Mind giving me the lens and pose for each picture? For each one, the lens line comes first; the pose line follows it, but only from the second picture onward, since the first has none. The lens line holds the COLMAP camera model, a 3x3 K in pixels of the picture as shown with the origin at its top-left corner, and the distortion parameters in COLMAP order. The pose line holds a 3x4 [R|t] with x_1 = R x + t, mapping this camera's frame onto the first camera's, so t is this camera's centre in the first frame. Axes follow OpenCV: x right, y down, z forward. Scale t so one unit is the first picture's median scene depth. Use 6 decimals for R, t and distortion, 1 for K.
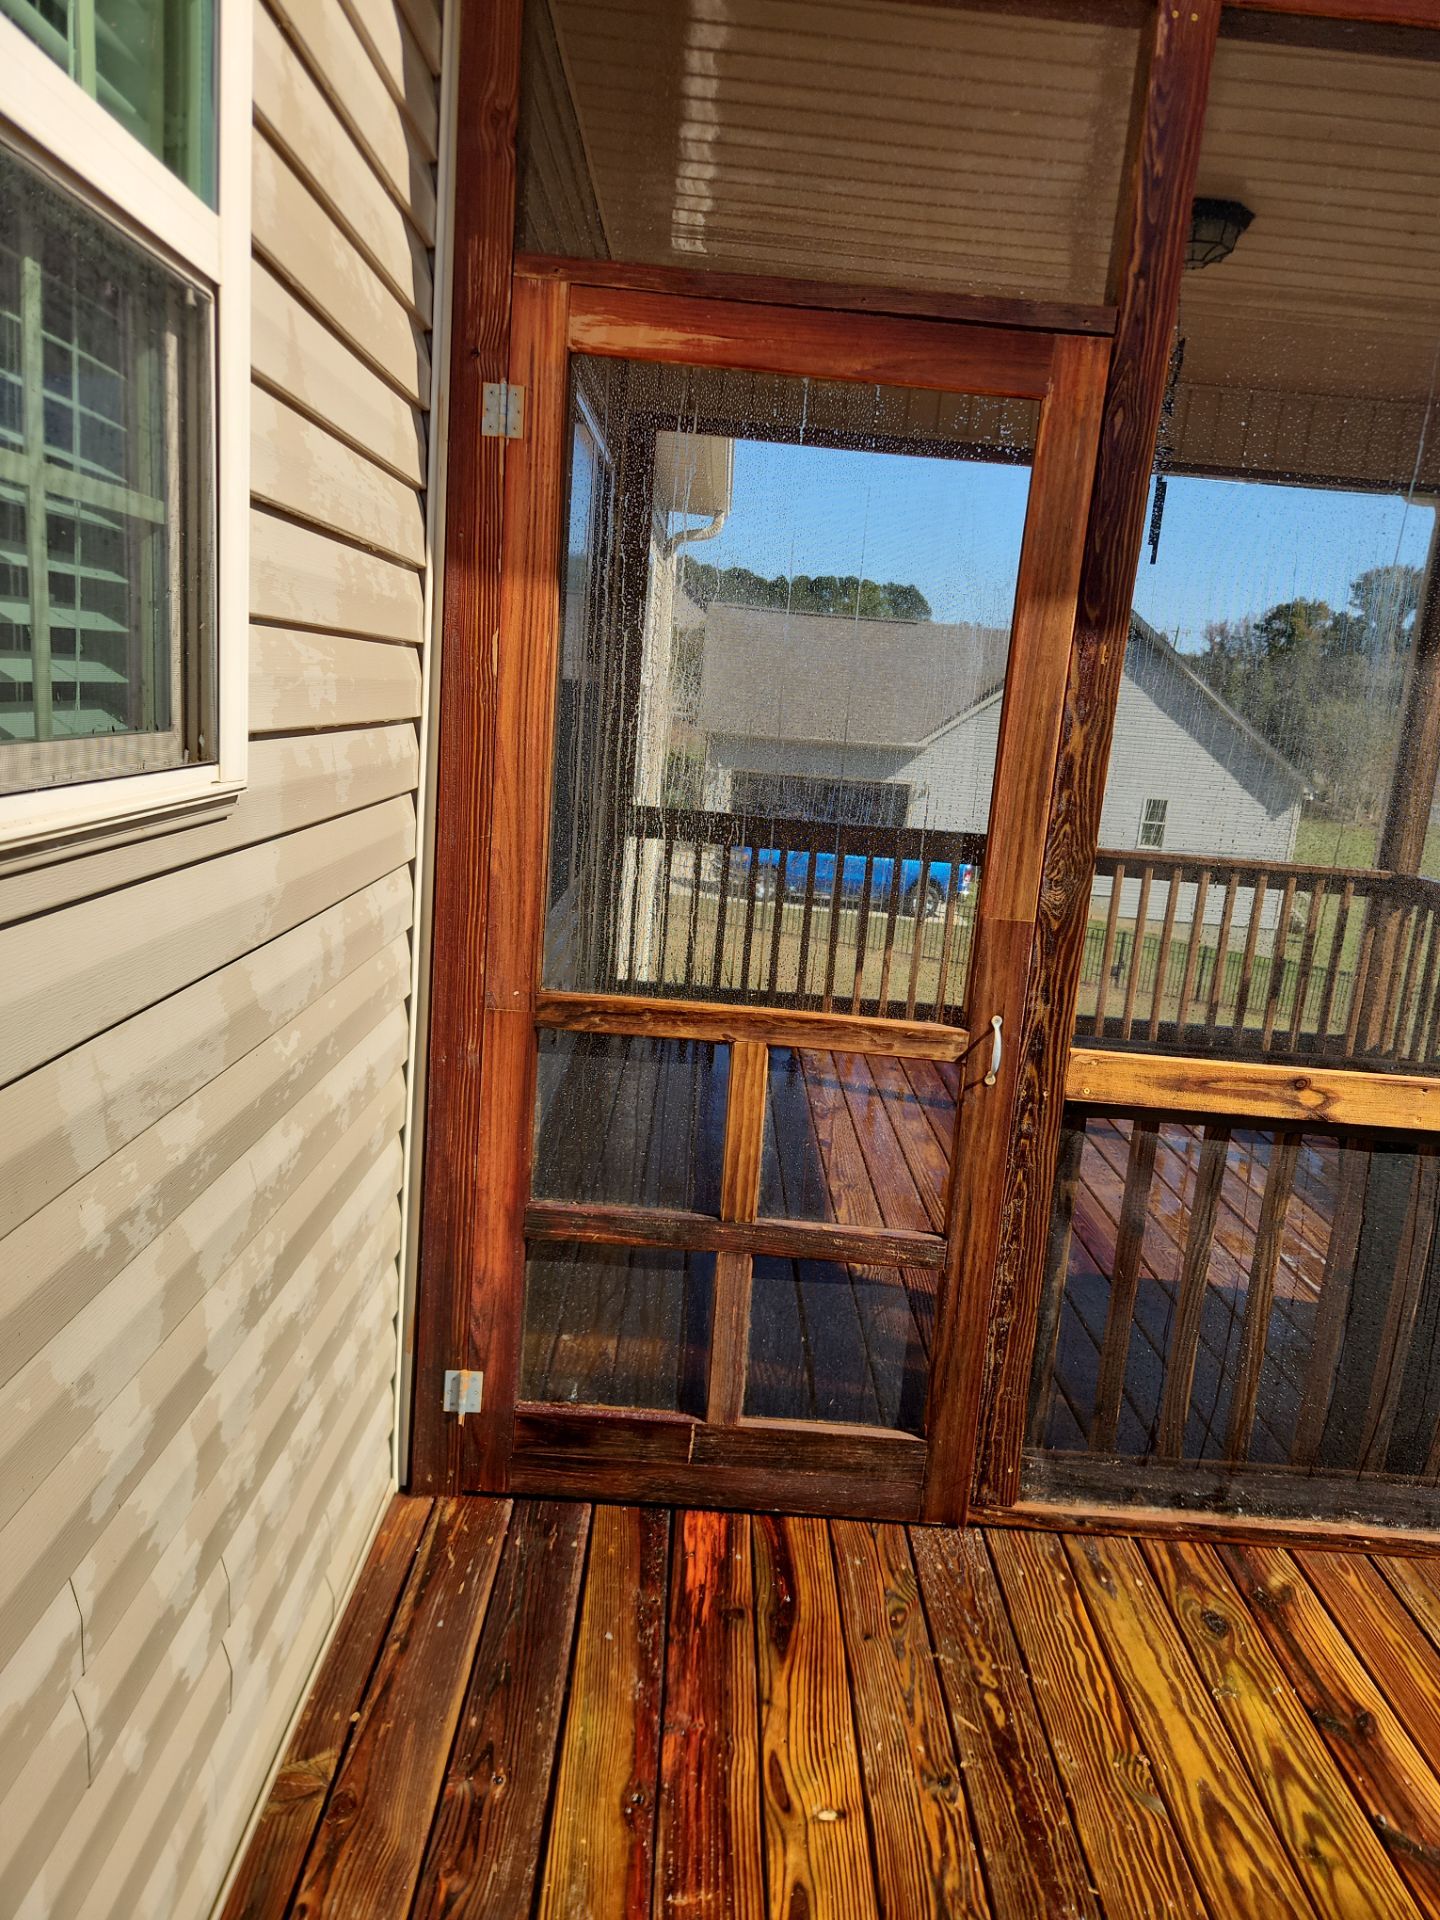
lens RADIAL K [[1270.7, 0, 720.0], [0, 1270.7, 960.0], [0, 0, 1]] dist [0.002303, 0.000932]
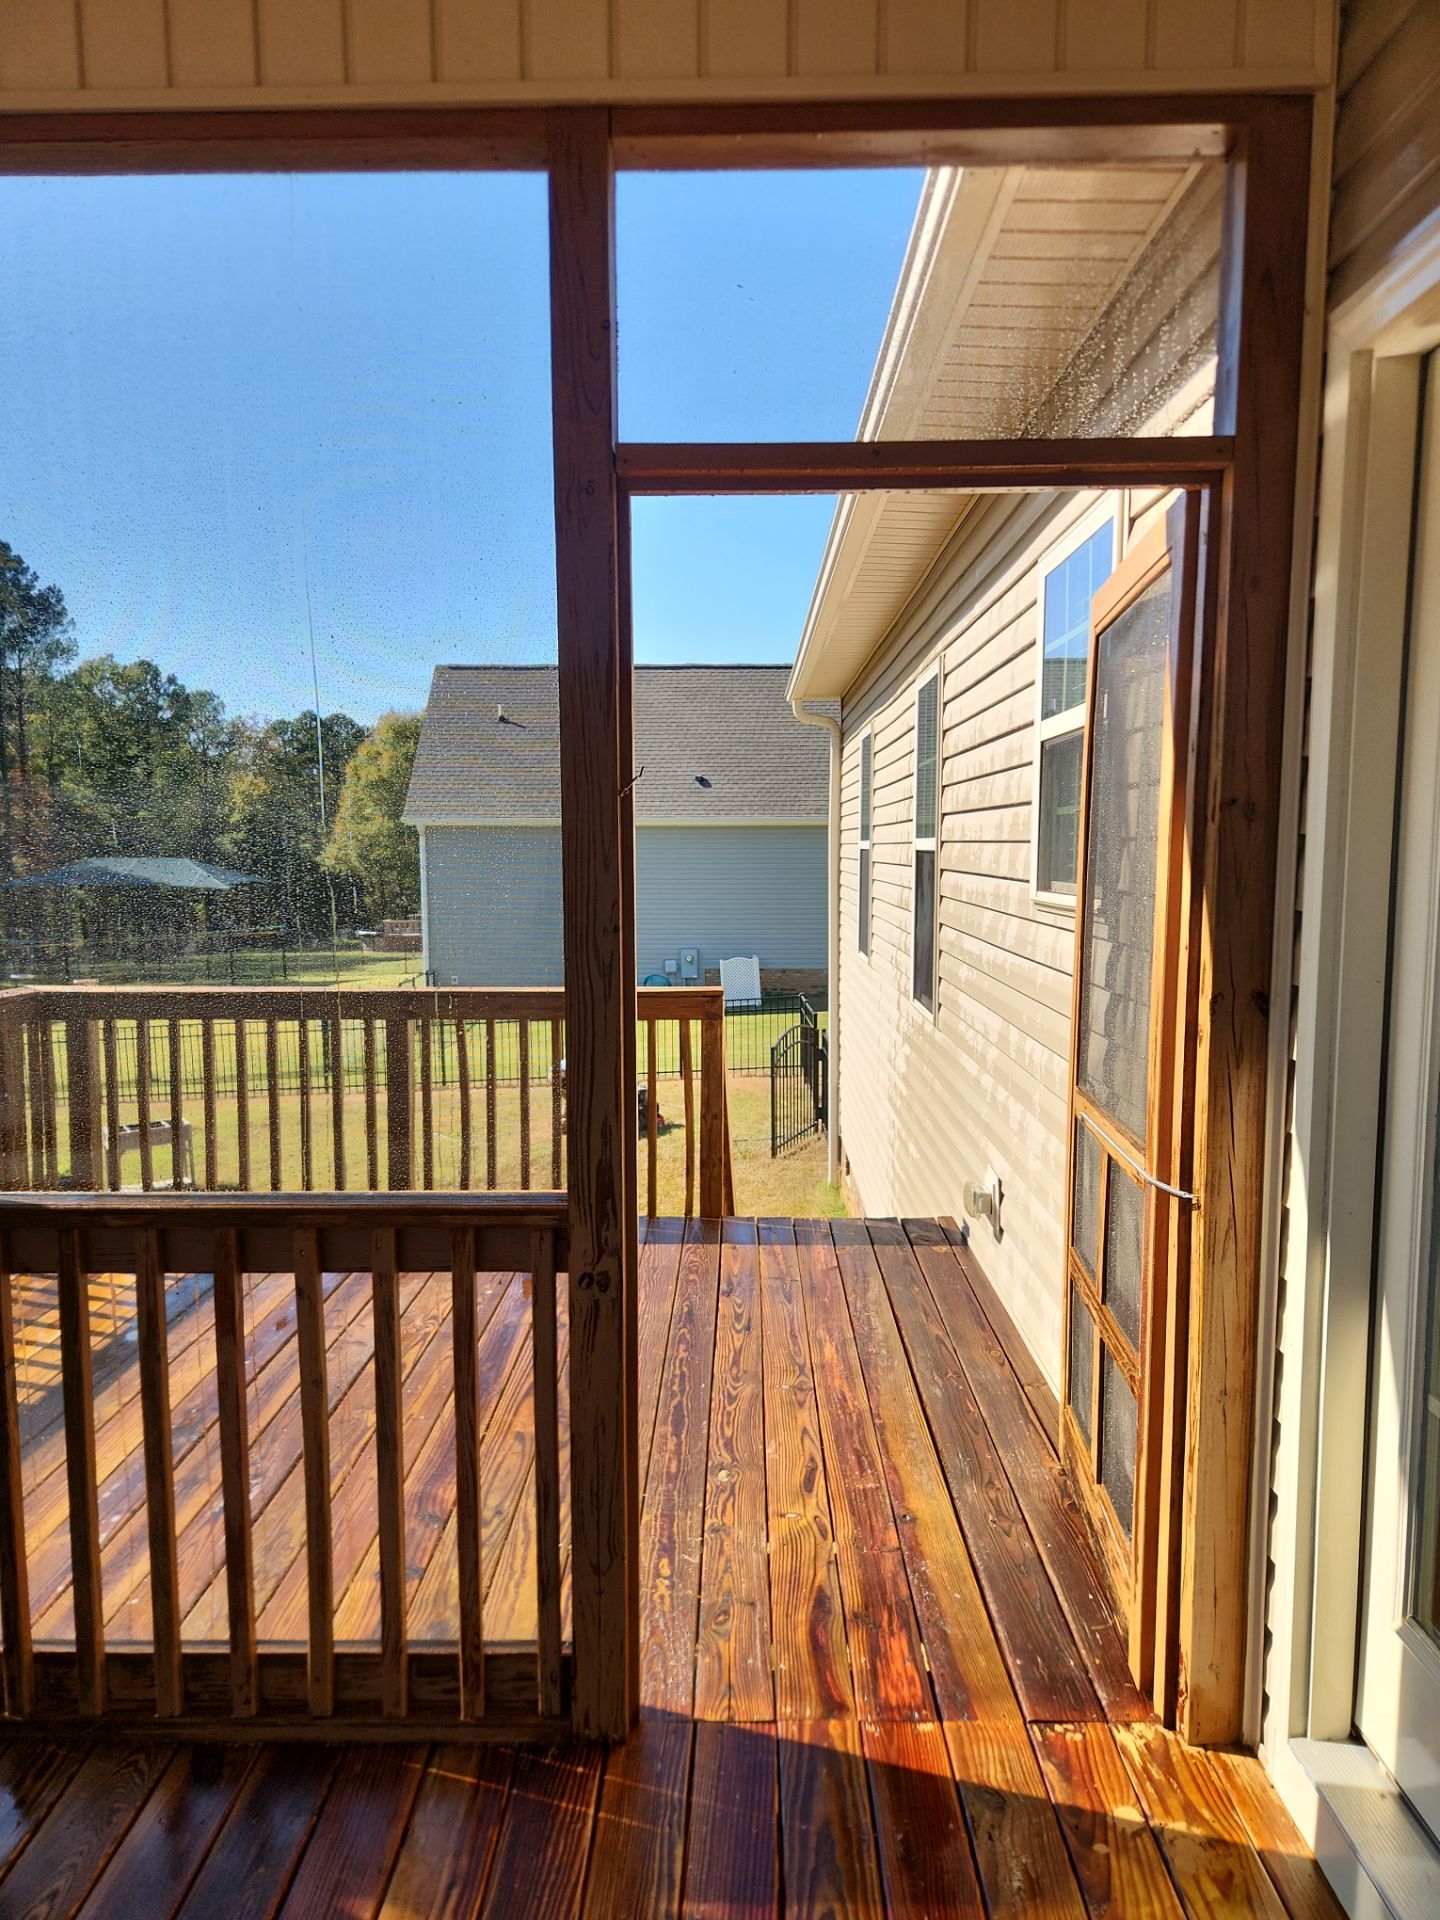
lens RADIAL K [[1384.6, 0, 720.0], [0, 1384.6, 960.0], [0, 0, 1]] dist [0.072893, -0.070182]
pose [[-0.996653, -0.081687, 0.003251, 0.193290], [-0.076961, 0.950918, 0.299719, -0.468436], [-0.027574, 0.298466, -0.954022, 2.115642]]
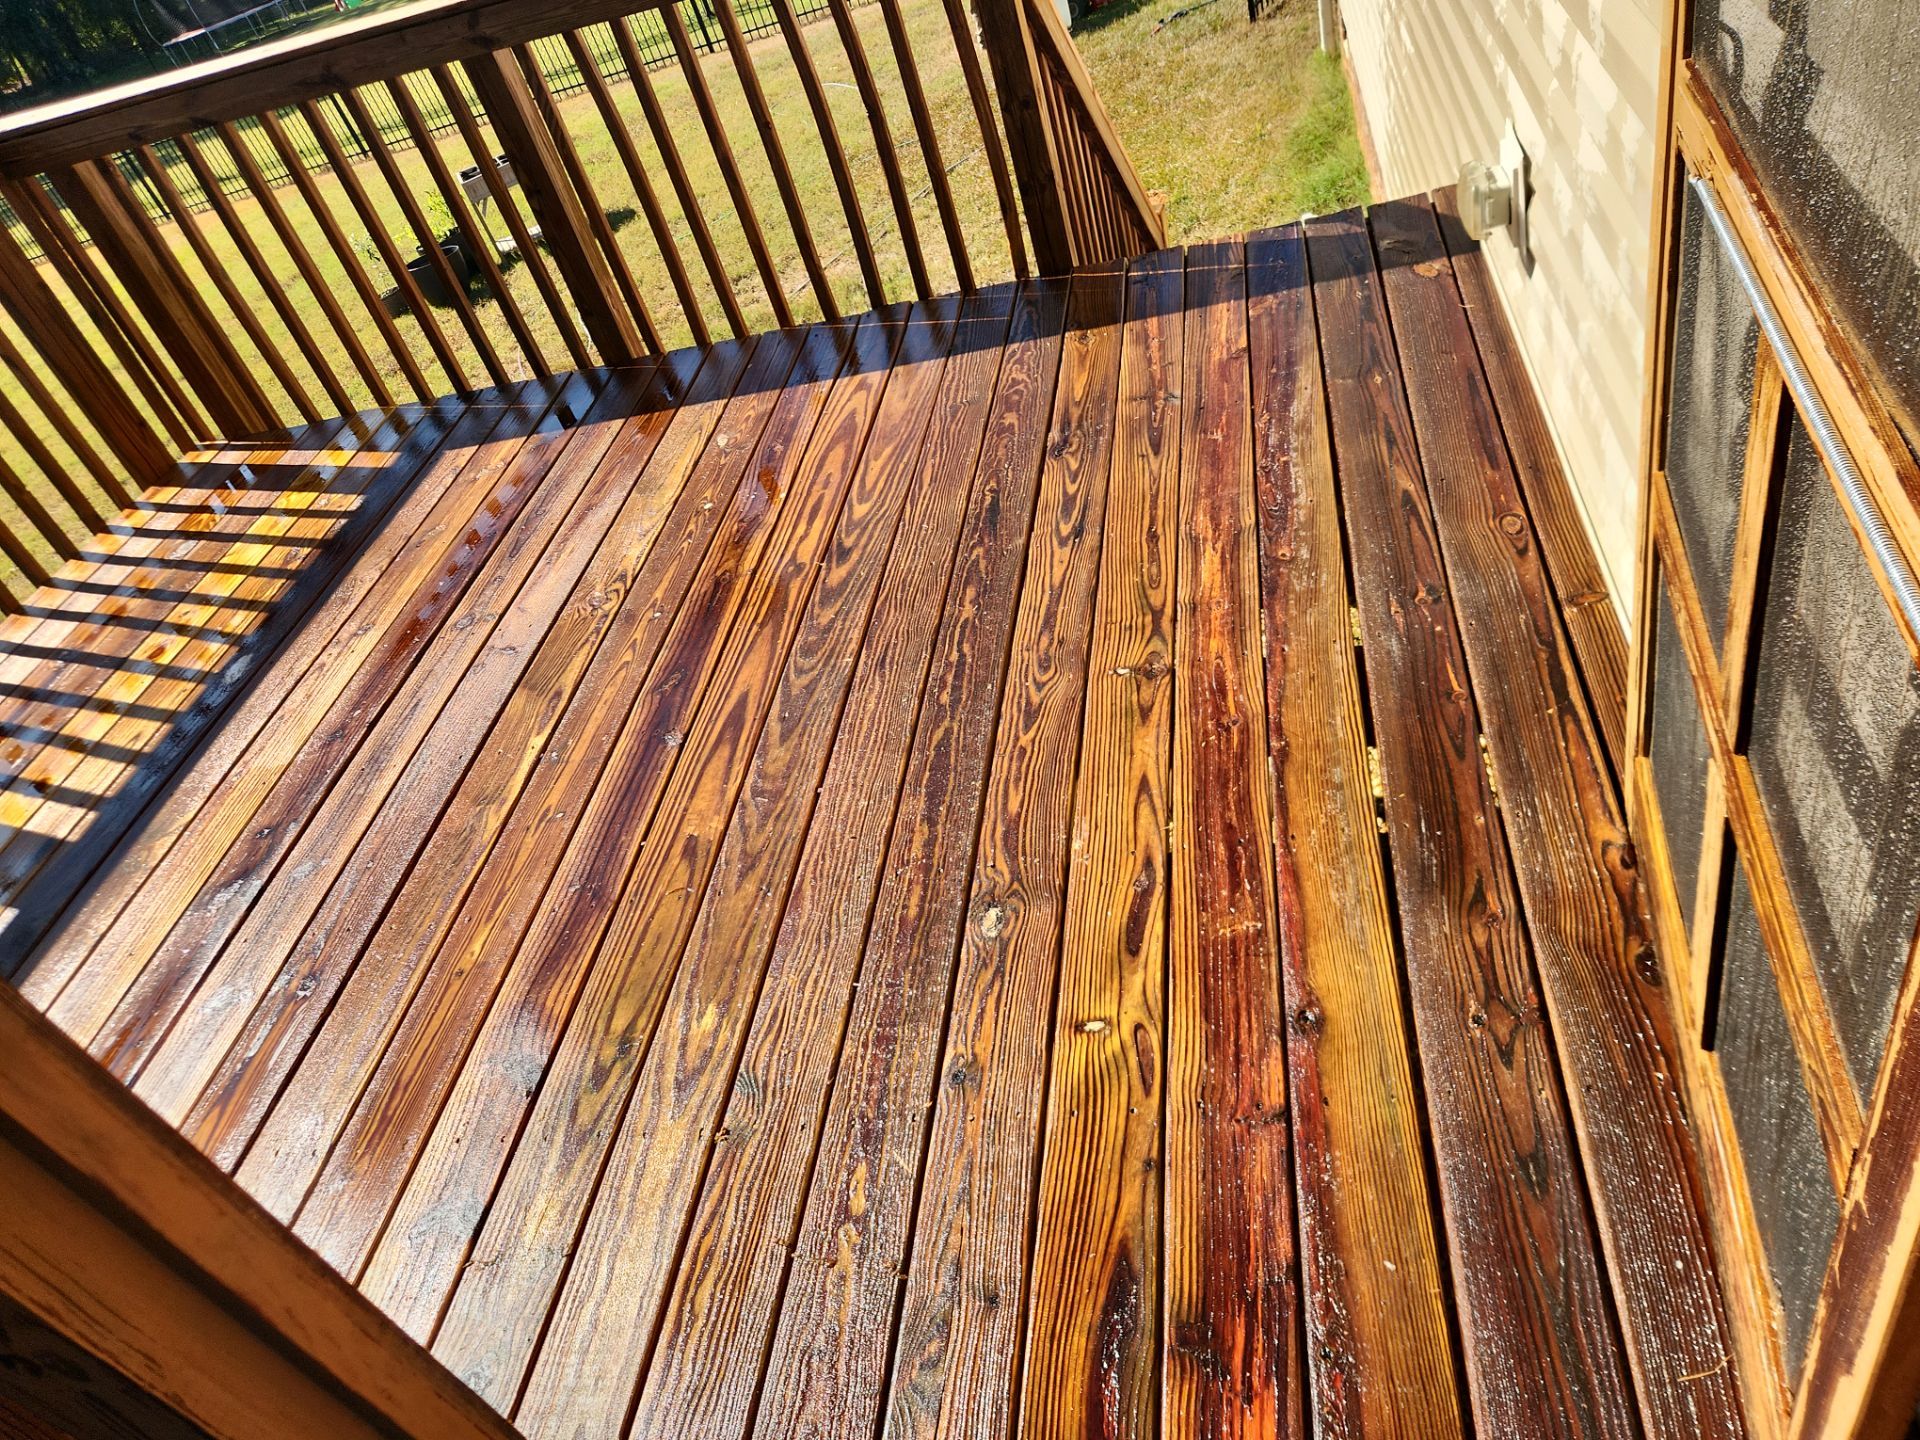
lens RADIAL K [[1384.6, 0, 959.4], [0, 1384.6, 693.0], [0, 0, 1]] dist [0.072893, -0.070182]
pose [[-0.974392, 0.053057, 0.218508, -0.045064], [0.205195, 0.607221, 0.767579, -0.230378], [-0.091957, 0.792759, -0.602558, 1.194045]]
